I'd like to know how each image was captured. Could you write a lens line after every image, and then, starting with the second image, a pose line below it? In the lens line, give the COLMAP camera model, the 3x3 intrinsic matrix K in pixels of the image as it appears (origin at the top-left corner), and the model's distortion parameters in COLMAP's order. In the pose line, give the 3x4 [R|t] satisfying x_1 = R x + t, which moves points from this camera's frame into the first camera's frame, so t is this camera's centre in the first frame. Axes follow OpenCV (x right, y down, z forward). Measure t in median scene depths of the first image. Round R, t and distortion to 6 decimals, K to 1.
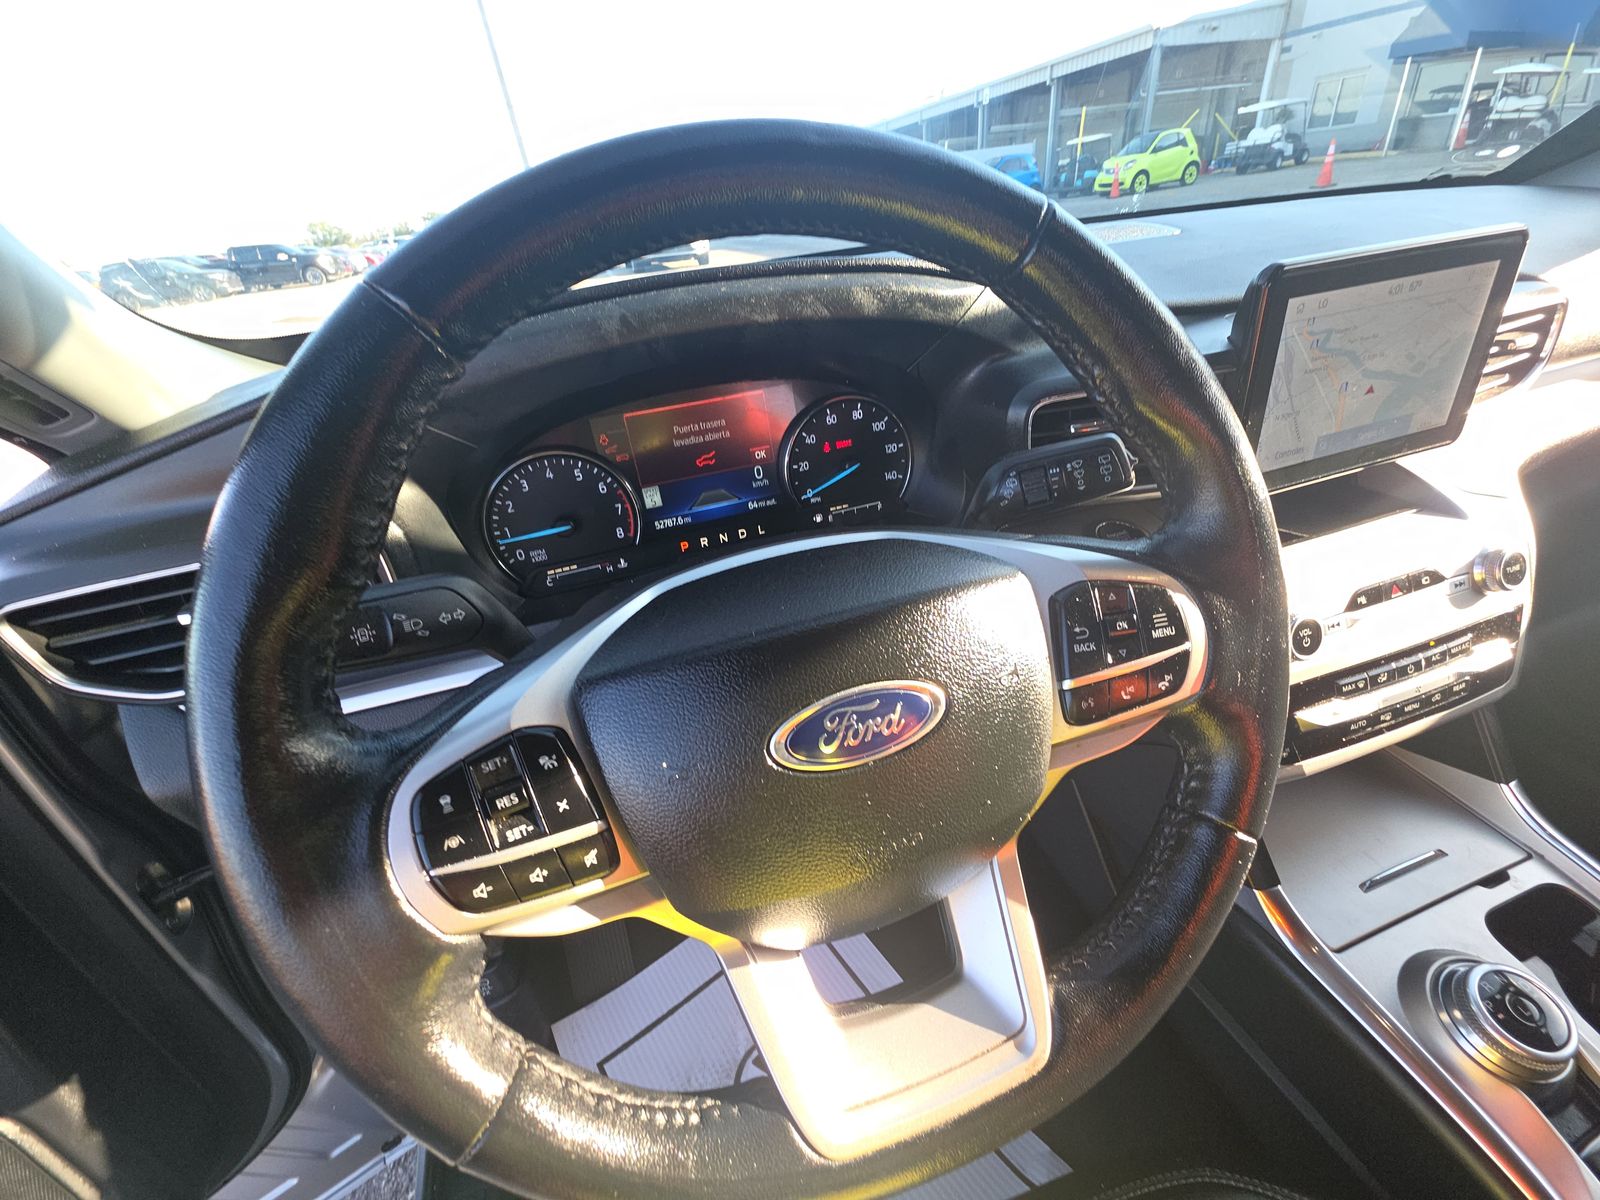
lens RADIAL K [[640.0, 0, 807.5], [0, 640.0, 603.7], [0, 0, 1]] dist [-0.000193, -0.001656]
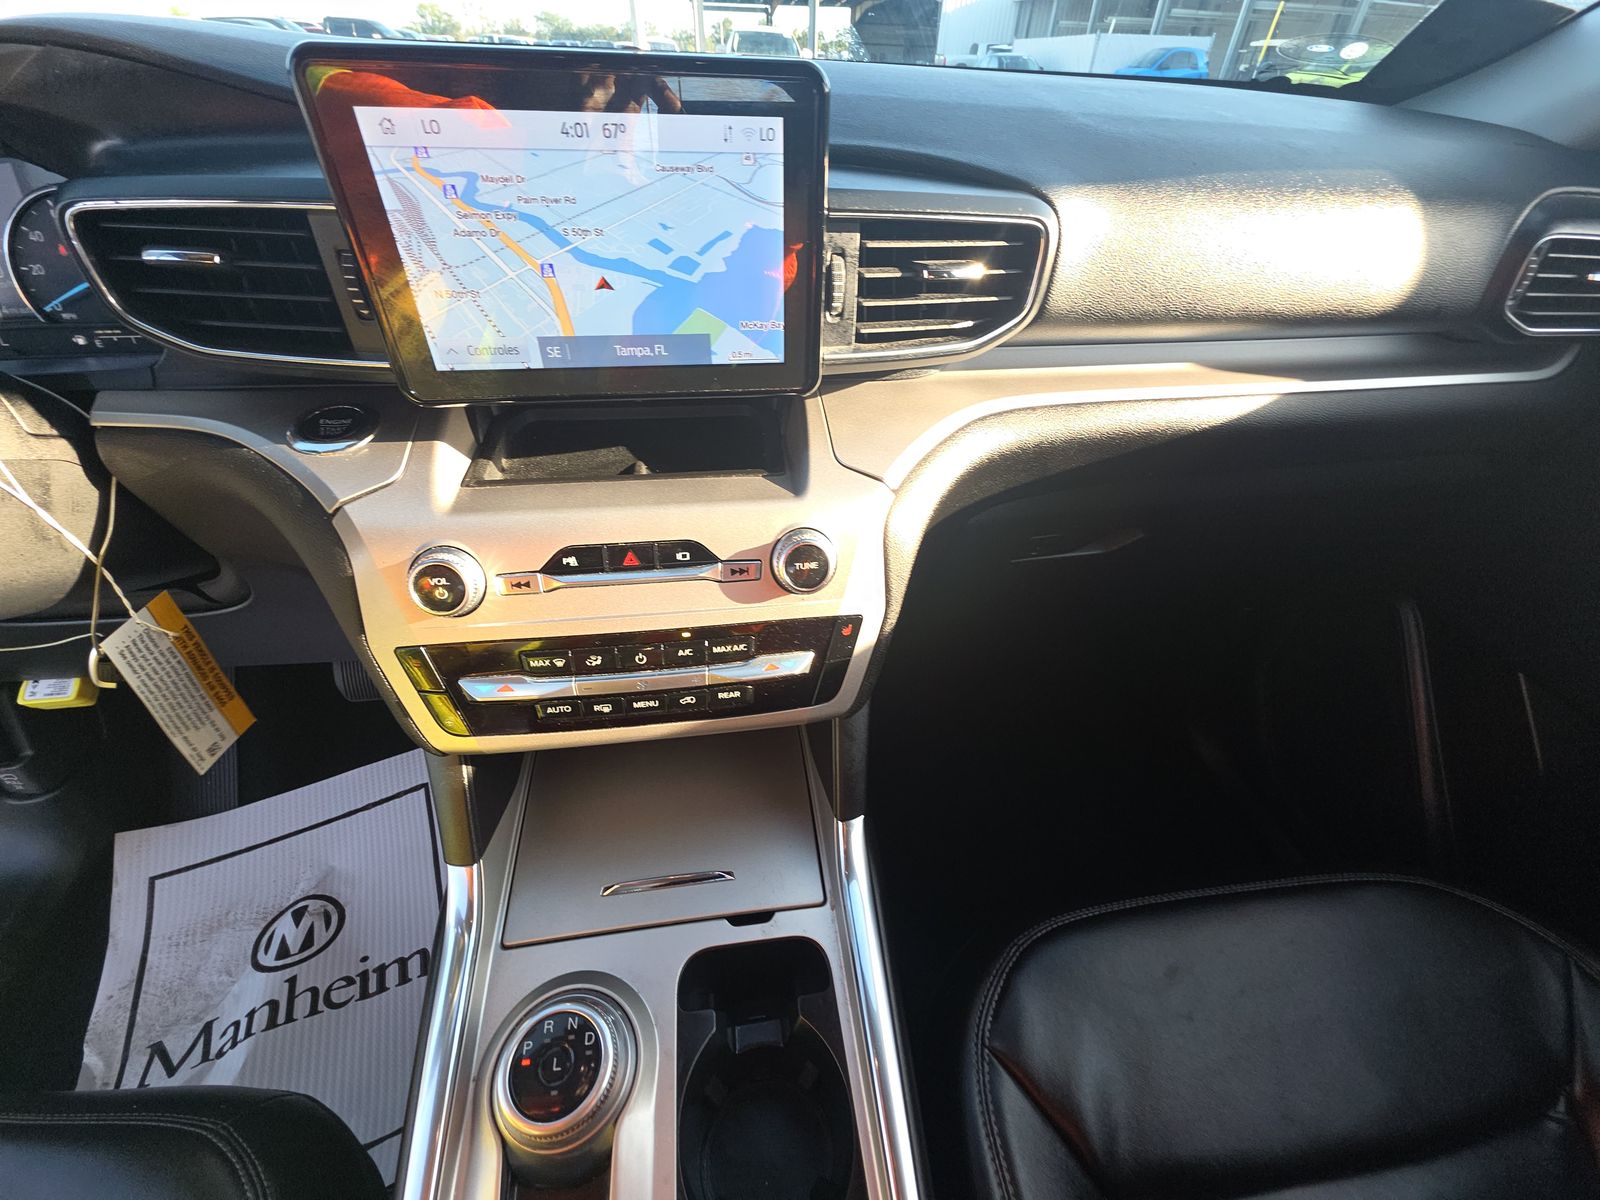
lens RADIAL K [[640.0, 0, 799.0], [0, 640.0, 600.9], [0, 0, 1]] dist [-0.000193, -0.001656]
pose [[0.976940, 0.208452, -0.046223, 1.108412], [-0.199535, 0.968370, 0.149816, -0.123967], [0.075991, -0.137138, 0.987633, 0.217649]]
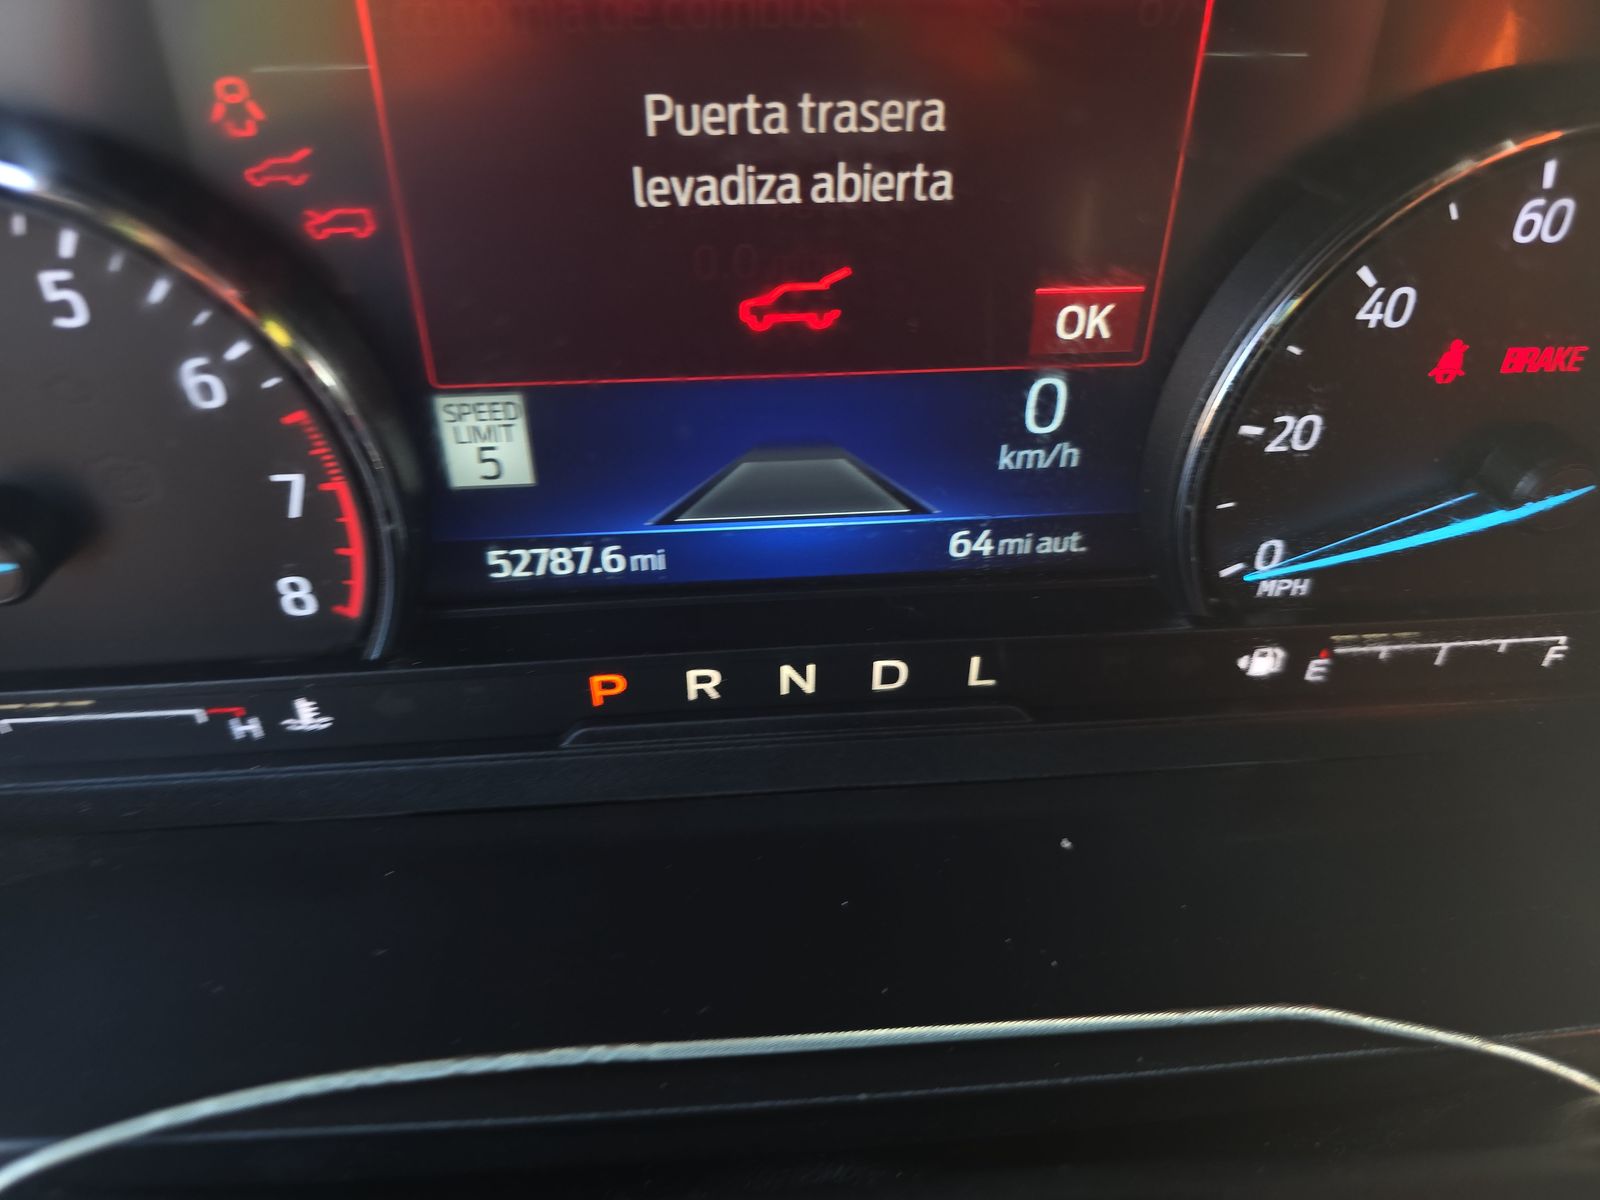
lens RADIAL K [[1150.3, 0, 792.0], [0, 1150.3, 597.6], [0, 0, 1]] dist [-0.015083, -0.007041]
pose [[0.965237, 0.245552, -0.089563, -0.108778], [-0.214509, 0.939991, 0.265336, -0.234267], [0.149342, -0.236900, 0.959987, 0.664322]]
